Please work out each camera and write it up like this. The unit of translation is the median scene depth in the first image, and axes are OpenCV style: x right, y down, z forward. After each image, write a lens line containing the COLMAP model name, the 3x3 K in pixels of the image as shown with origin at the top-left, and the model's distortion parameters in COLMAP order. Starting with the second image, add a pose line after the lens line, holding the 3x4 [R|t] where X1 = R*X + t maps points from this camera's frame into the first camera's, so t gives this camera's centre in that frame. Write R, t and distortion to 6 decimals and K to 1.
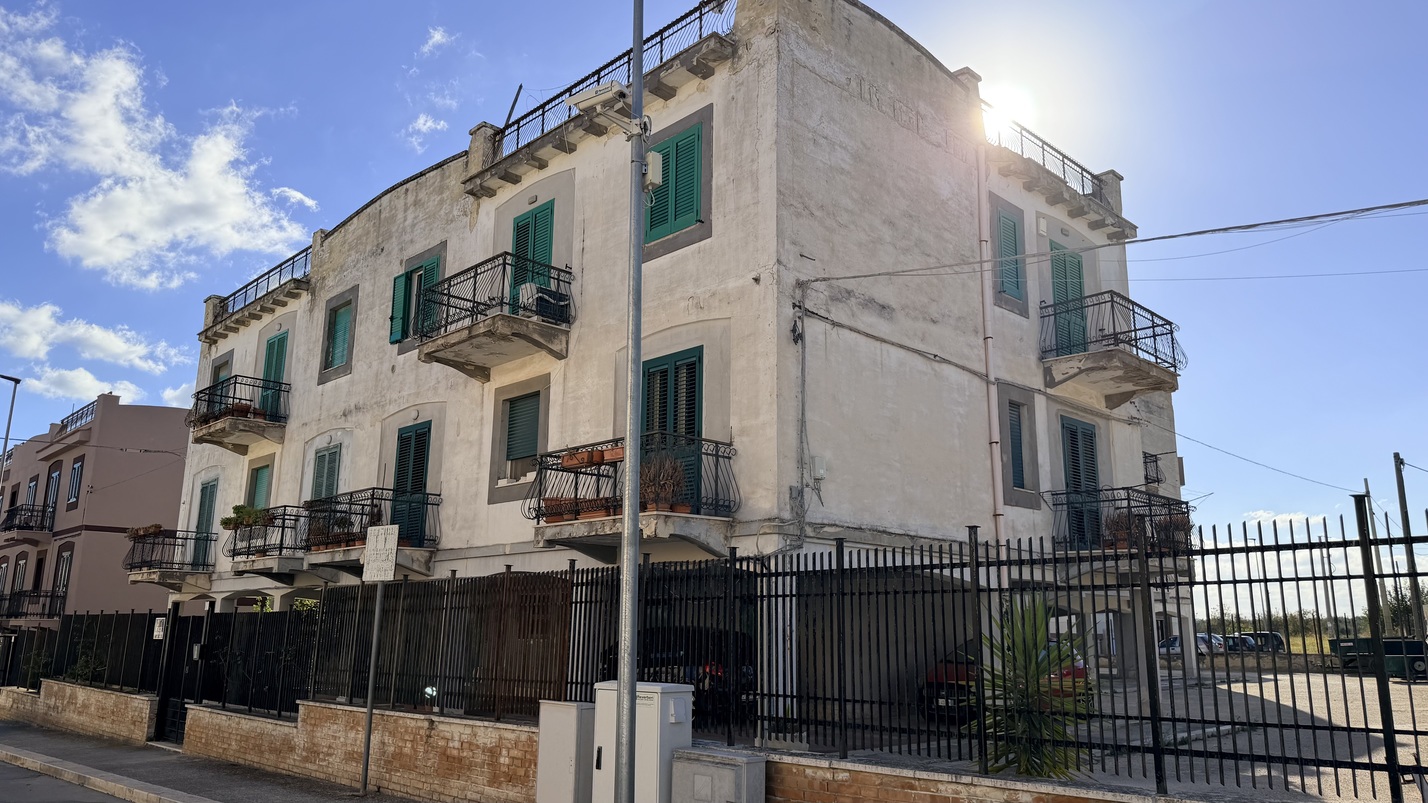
lens RADIAL K [[1014.0, 0, 714.0], [0, 1014.0, 401.5], [0, 0, 1]] dist [0.071260, 0.000108]
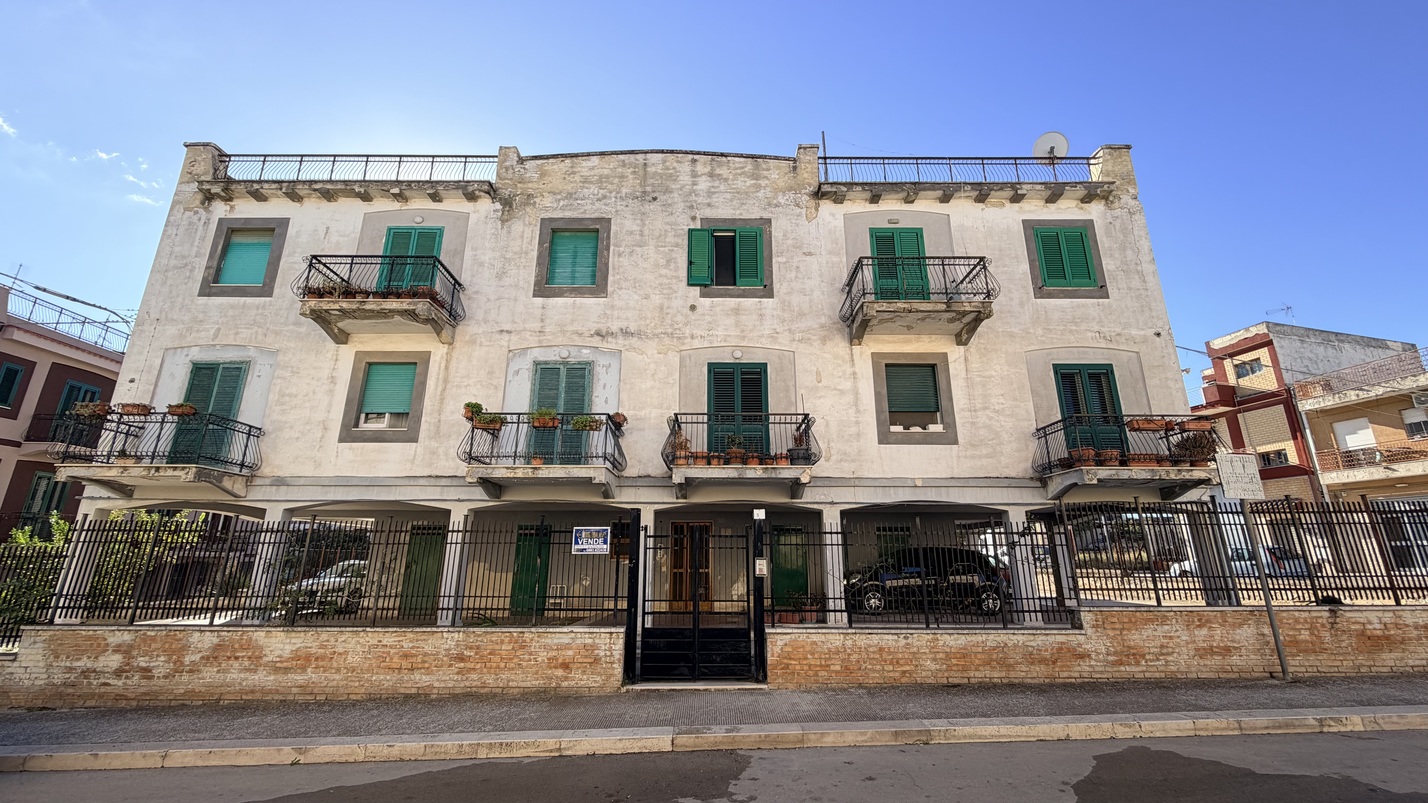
lens RADIAL K [[460.8, 0, 712.7], [0, 460.8, 439.9], [0, 0, 1]] dist [-0.001191, -0.000047]
pose [[0.694830, 0.152526, 0.702813, -0.719101], [-0.153336, 0.986200, -0.062433, 0.155056], [-0.702637, -0.064386, 0.708629, 0.724310]]
